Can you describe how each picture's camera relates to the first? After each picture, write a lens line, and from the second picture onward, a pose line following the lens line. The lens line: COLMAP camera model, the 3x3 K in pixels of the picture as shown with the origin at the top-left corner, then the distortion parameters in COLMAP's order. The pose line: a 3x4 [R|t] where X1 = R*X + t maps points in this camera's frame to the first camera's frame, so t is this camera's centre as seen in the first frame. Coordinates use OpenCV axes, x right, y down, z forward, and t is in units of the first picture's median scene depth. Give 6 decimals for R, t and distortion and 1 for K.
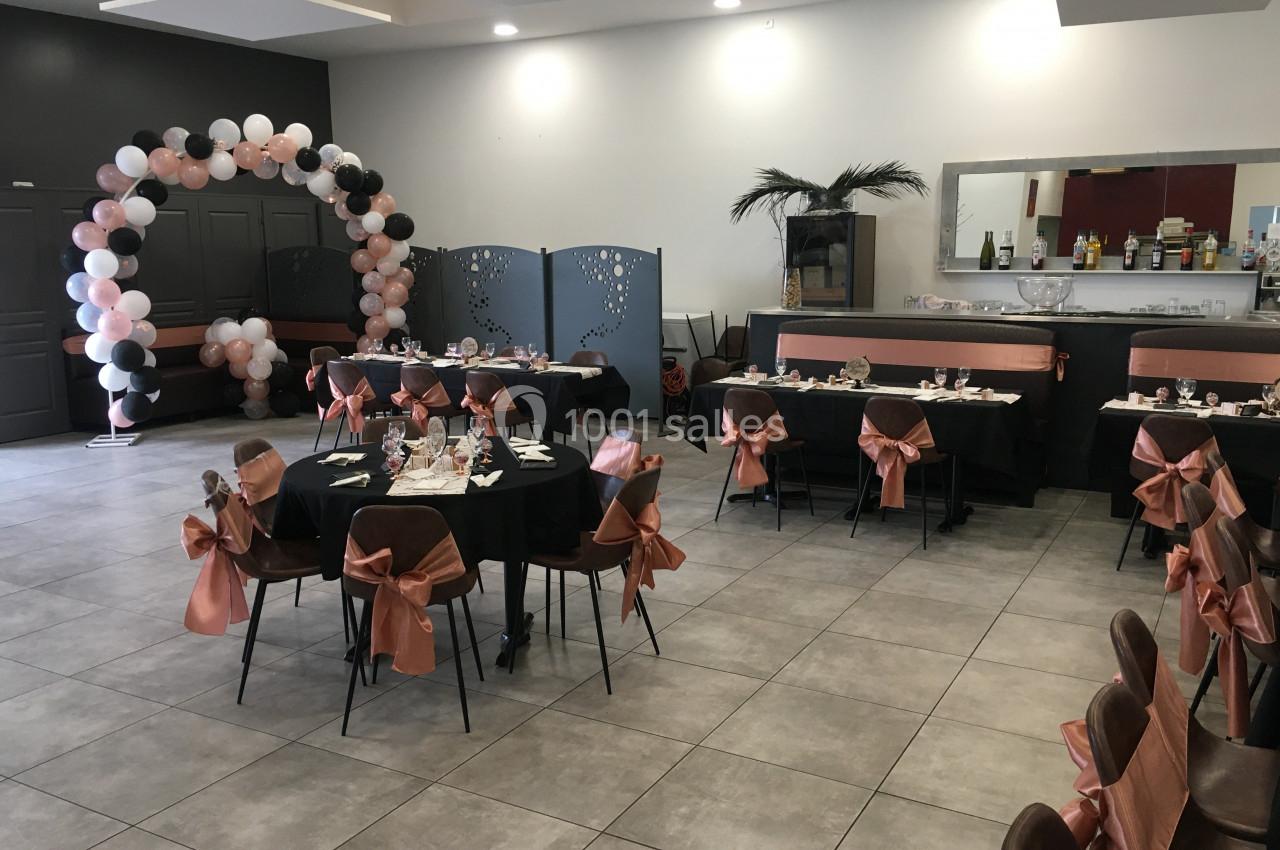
lens RADIAL K [[1091.6, 0, 638.5], [0, 1091.6, 426.9], [0, 0, 1]] dist [0.088319, -0.126365]
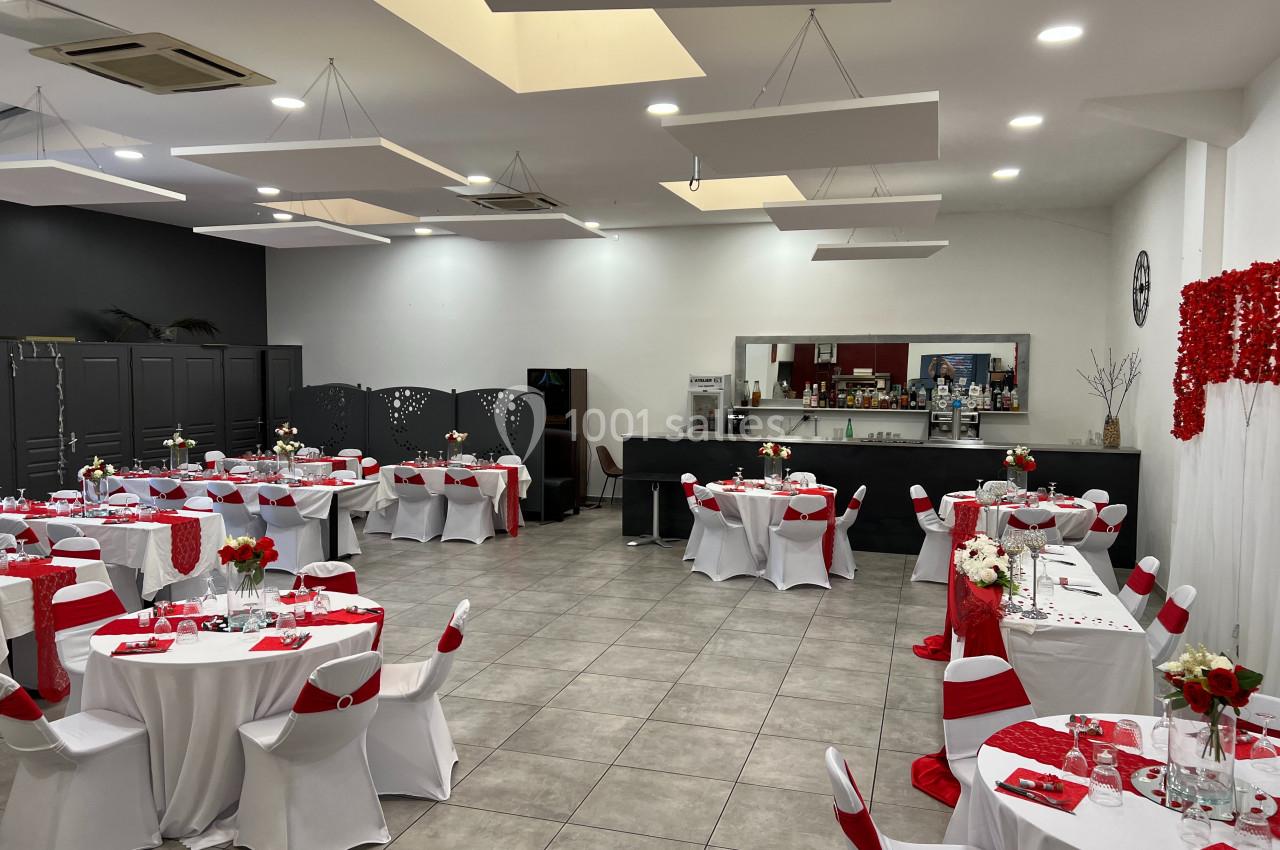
lens RADIAL K [[972.2, 0, 636.3], [0, 972.2, 427.0], [0, 0, 1]] dist [0.101424, -0.158282]
pose [[0.974474, -0.001357, 0.224497, -0.277714], [0.025005, 0.994416, -0.102529, 0.026296], [-0.223105, 0.105526, 0.969066, -0.441311]]
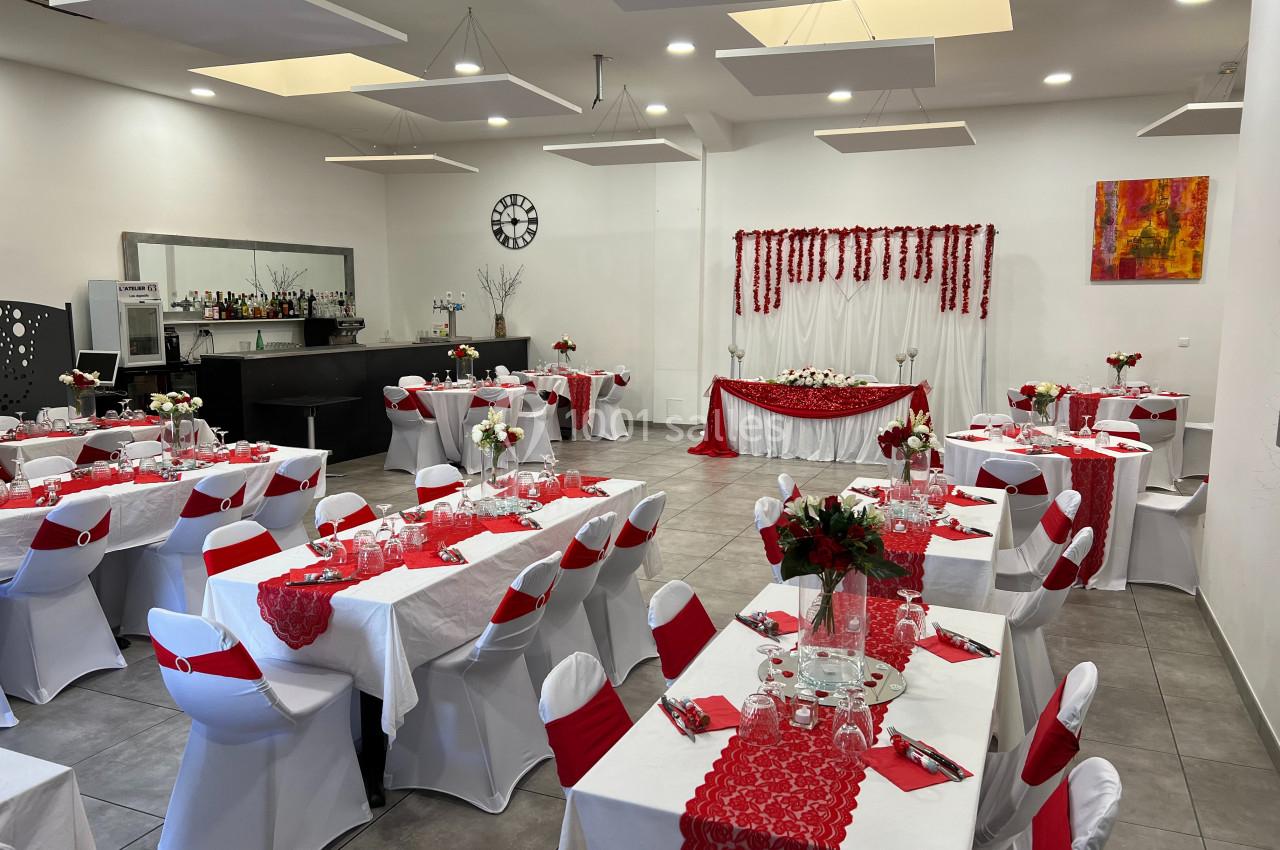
lens RADIAL K [[972.2, 0, 636.3], [0, 972.2, 427.0], [0, 0, 1]] dist [0.101424, -0.158282]
pose [[-0.131710, -0.124236, 0.983472, -1.637611], [0.164654, 0.975592, 0.145292, -0.200228], [-0.977518, 0.181069, -0.108040, 1.239151]]
